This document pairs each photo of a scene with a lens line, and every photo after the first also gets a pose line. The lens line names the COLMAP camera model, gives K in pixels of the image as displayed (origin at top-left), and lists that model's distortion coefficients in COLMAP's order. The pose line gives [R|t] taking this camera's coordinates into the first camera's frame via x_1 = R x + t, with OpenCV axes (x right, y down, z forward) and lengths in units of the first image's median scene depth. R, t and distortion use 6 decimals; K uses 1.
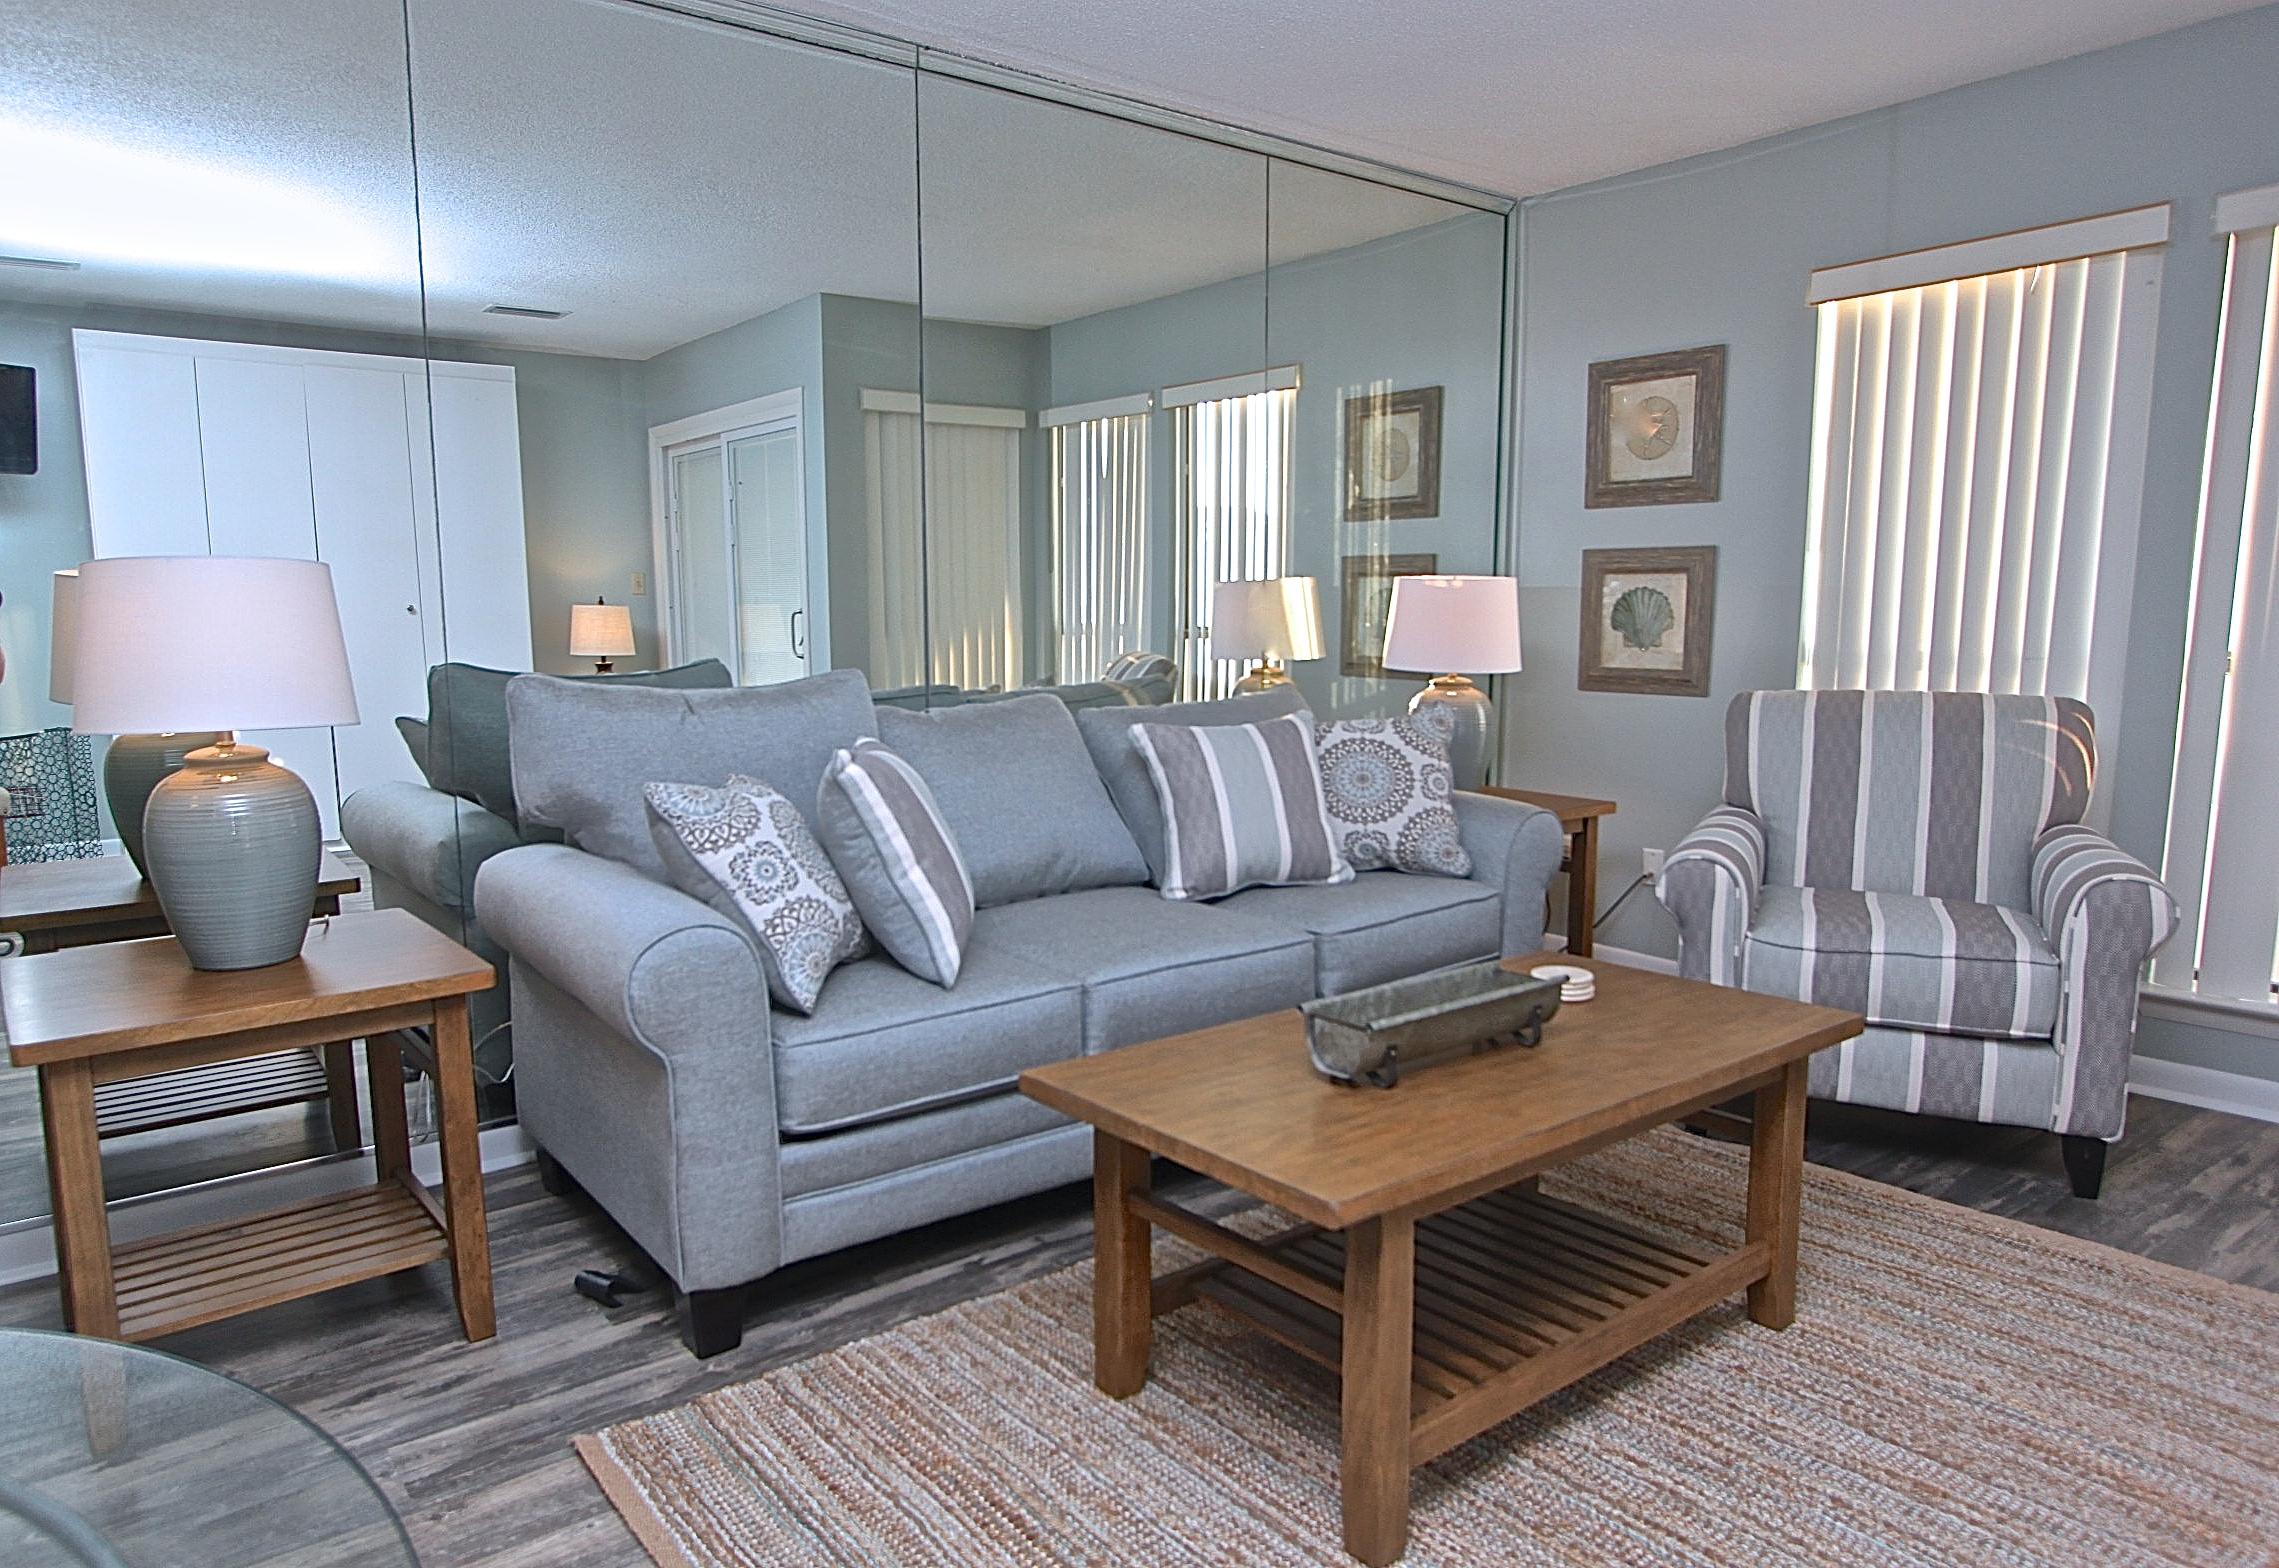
lens RADIAL K [[1490.9, 0, 1082.1], [0, 1490.9, 788.5], [0, 0, 1]] dist [-0.000513, -0.000304]
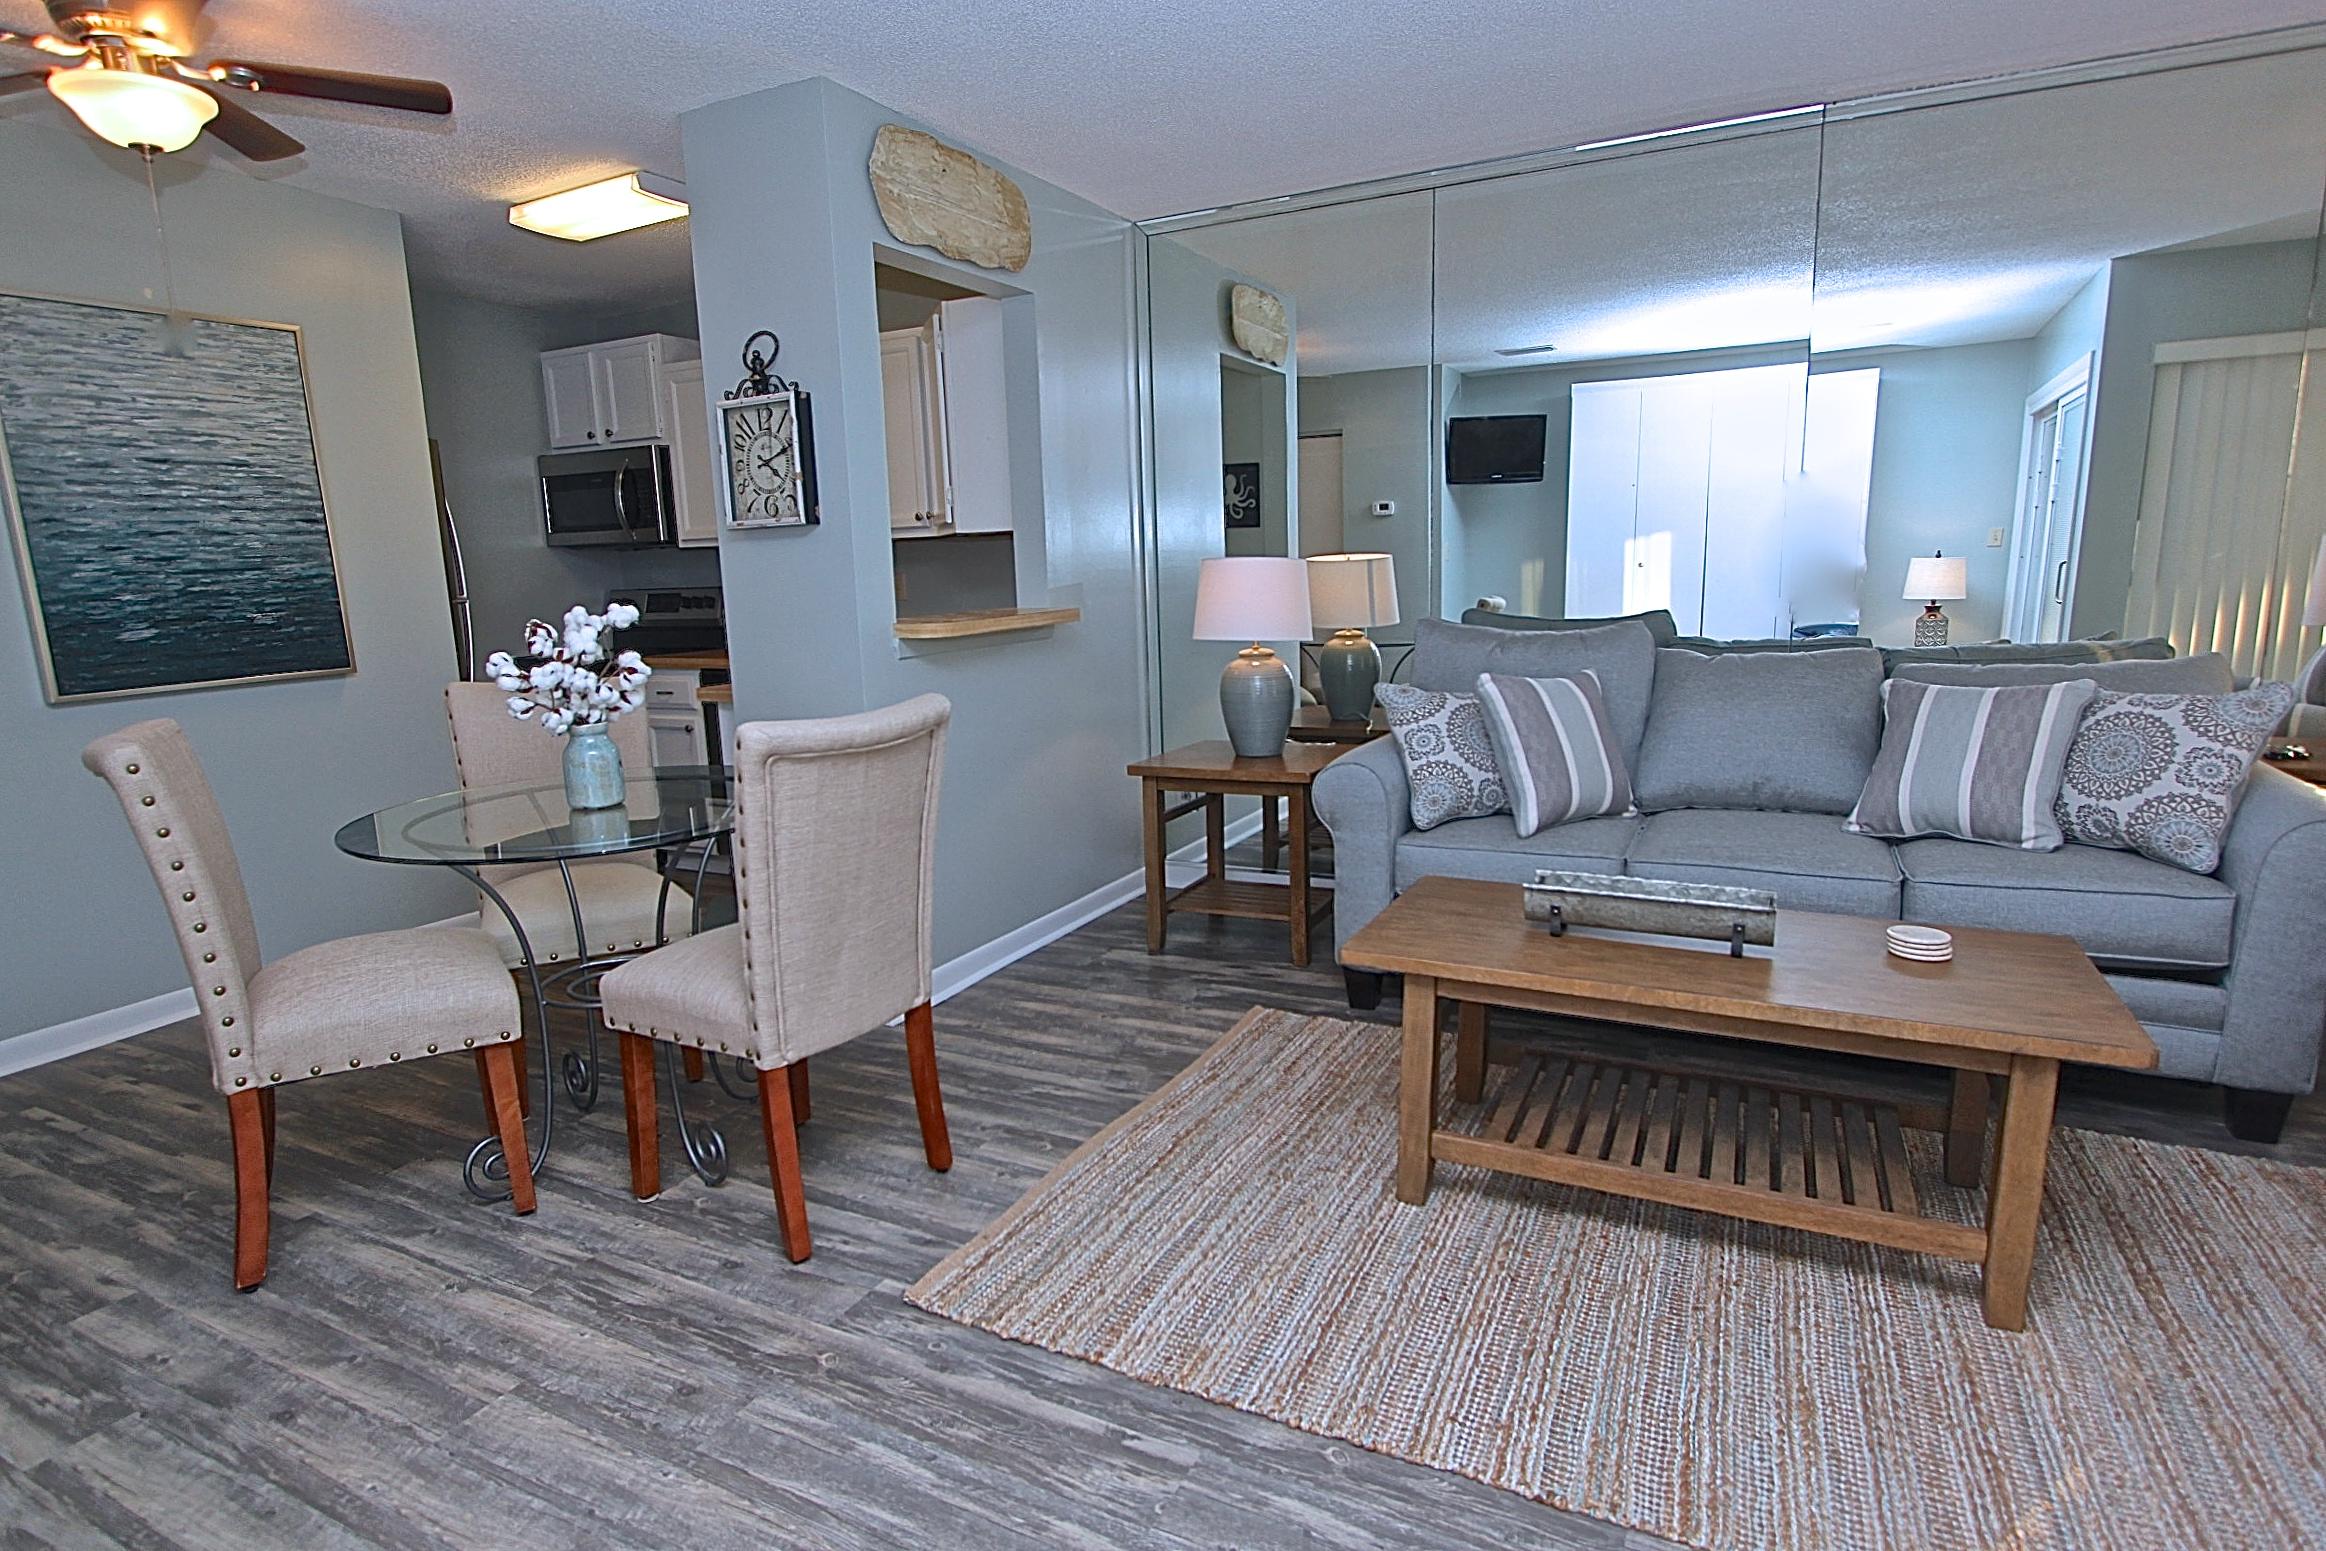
lens RADIAL K [[1209.9, 0, 1163.0], [0, 1209.9, 775.5], [0, 0, 1]] dist [-0.018748, 0.000708]
pose [[0.442186, 0.146261, -0.884918, 0.604751], [-0.090286, 0.988862, 0.118326, -0.028807], [0.892368, 0.027574, 0.450466, 0.095213]]
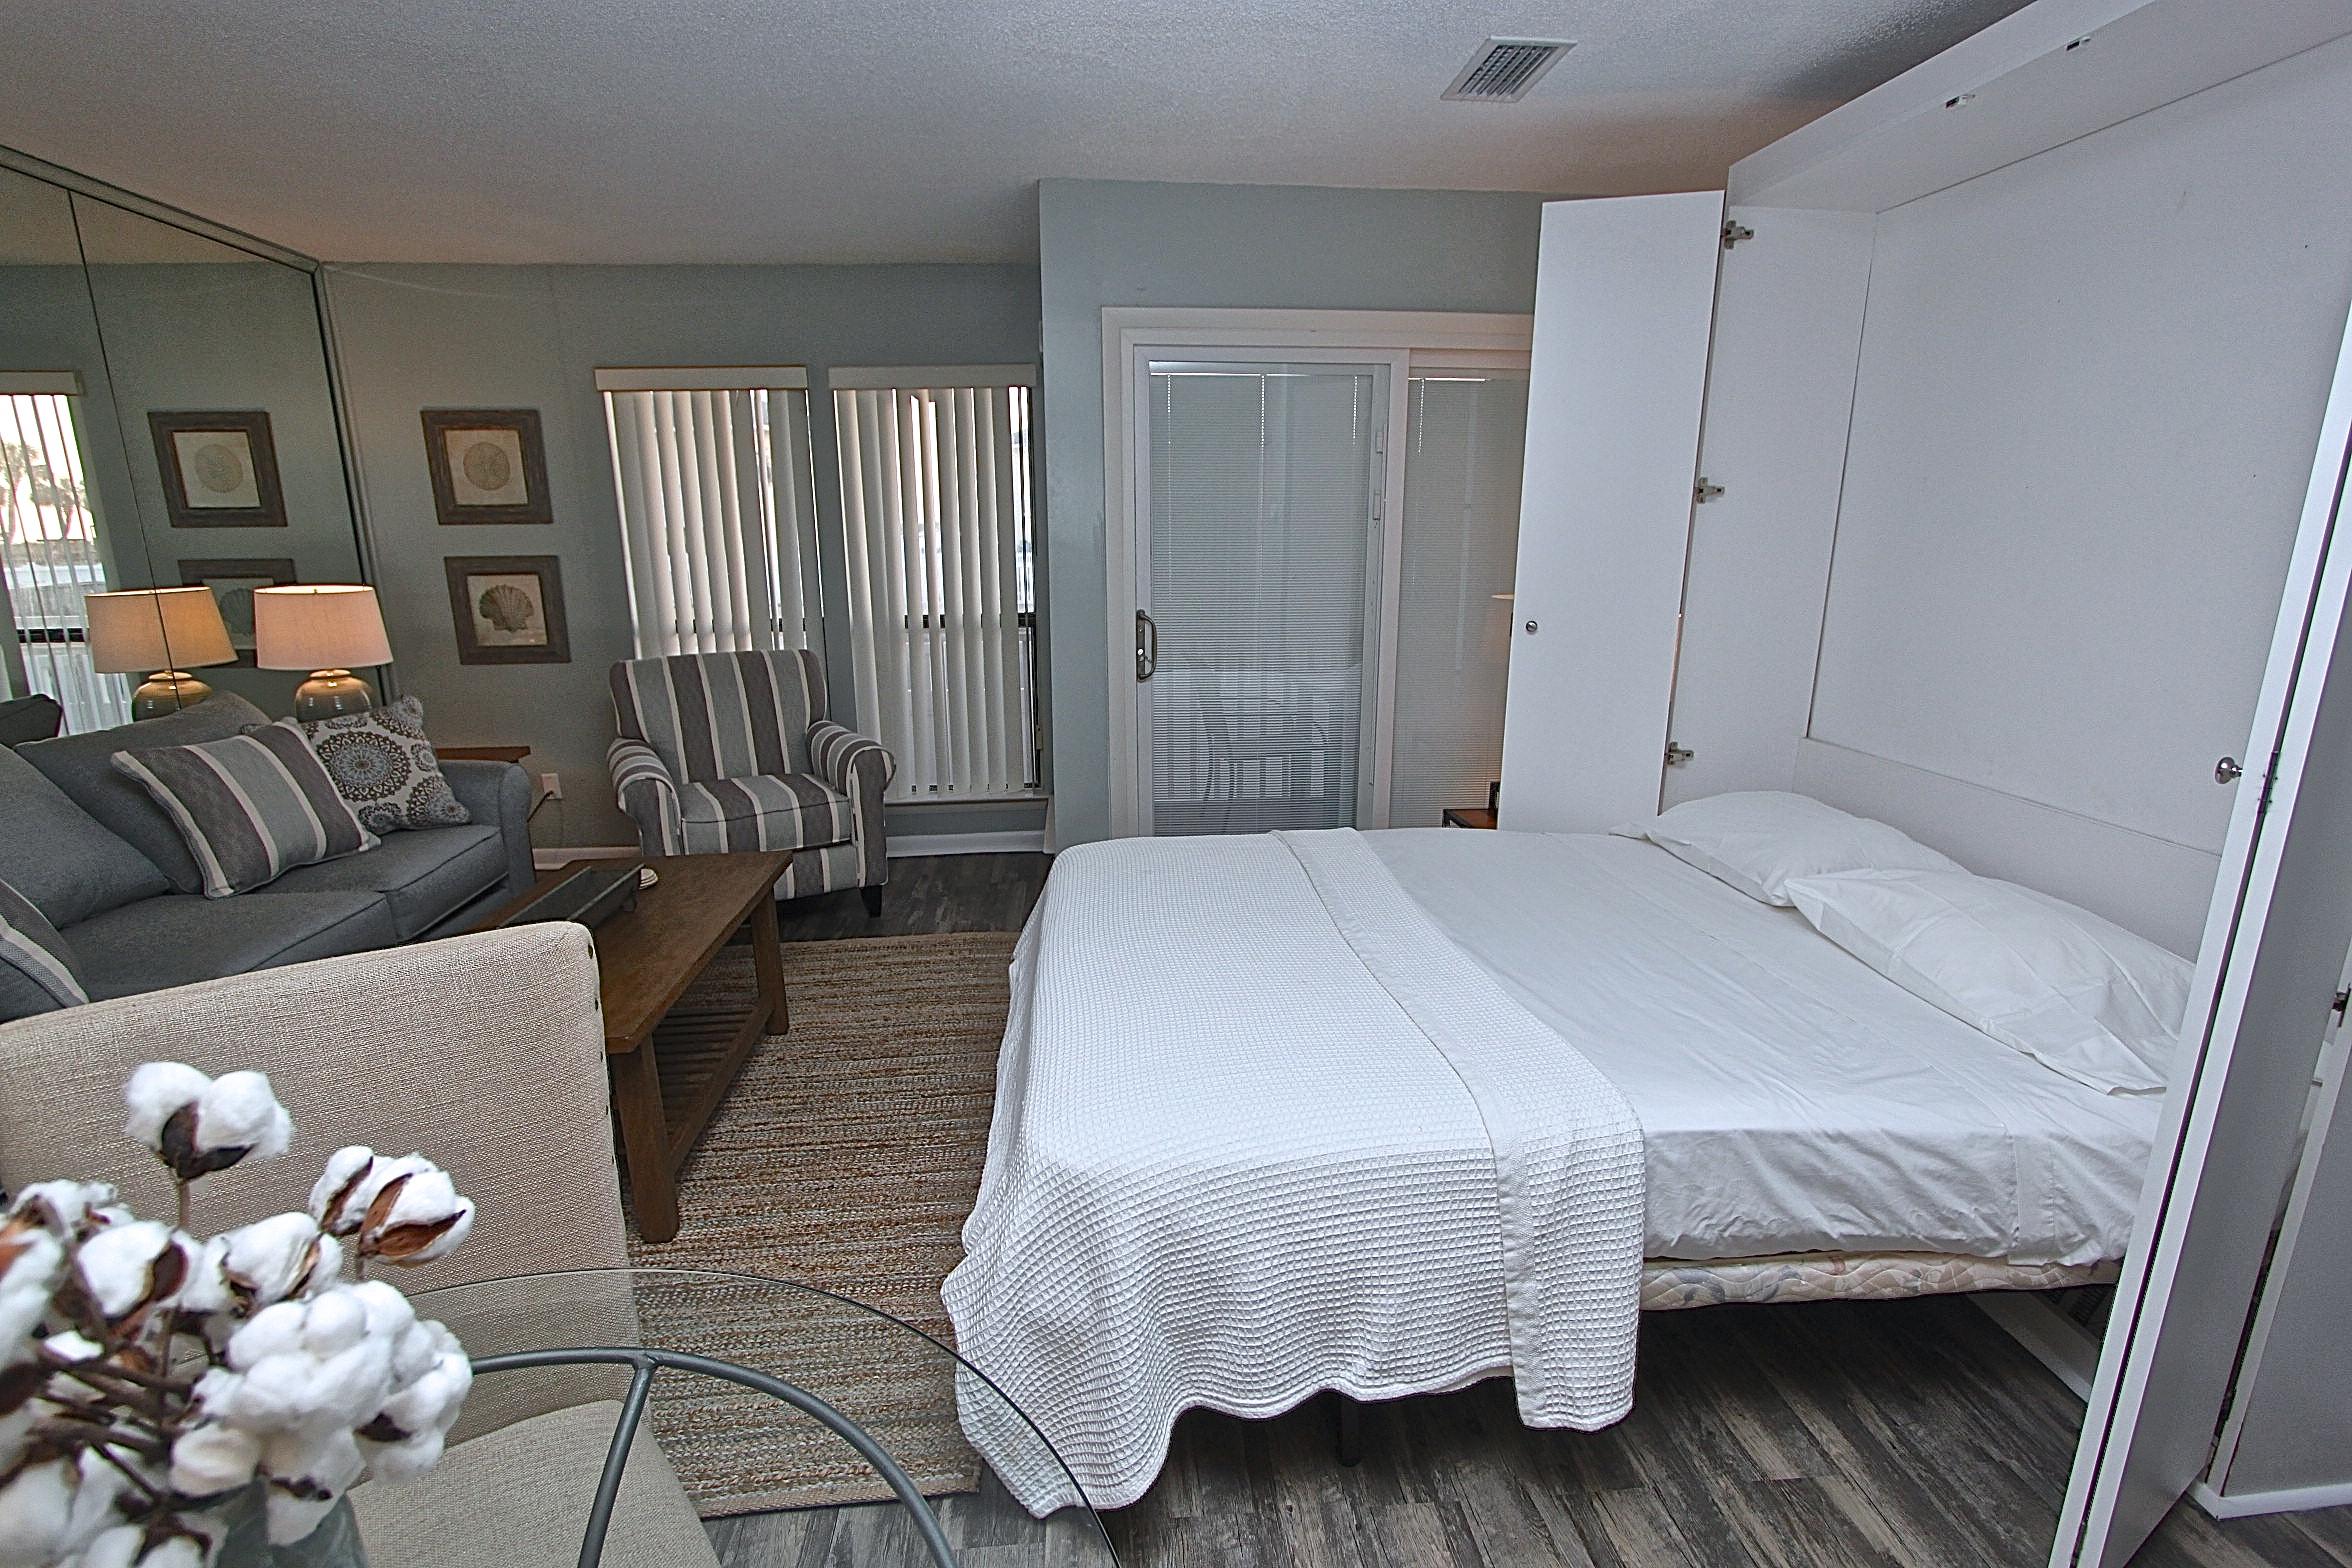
lens RADIAL K [[1100.0, 0, 1179.7], [0, 1100.0, 806.3], [0, 0, 1]] dist [-0.017402, 0.000529]
pose [[0.533175, -0.205972, 0.820549, -0.203862], [0.116795, 0.978543, 0.169741, -0.047374], [-0.837904, 0.005334, 0.545791, -0.076478]]
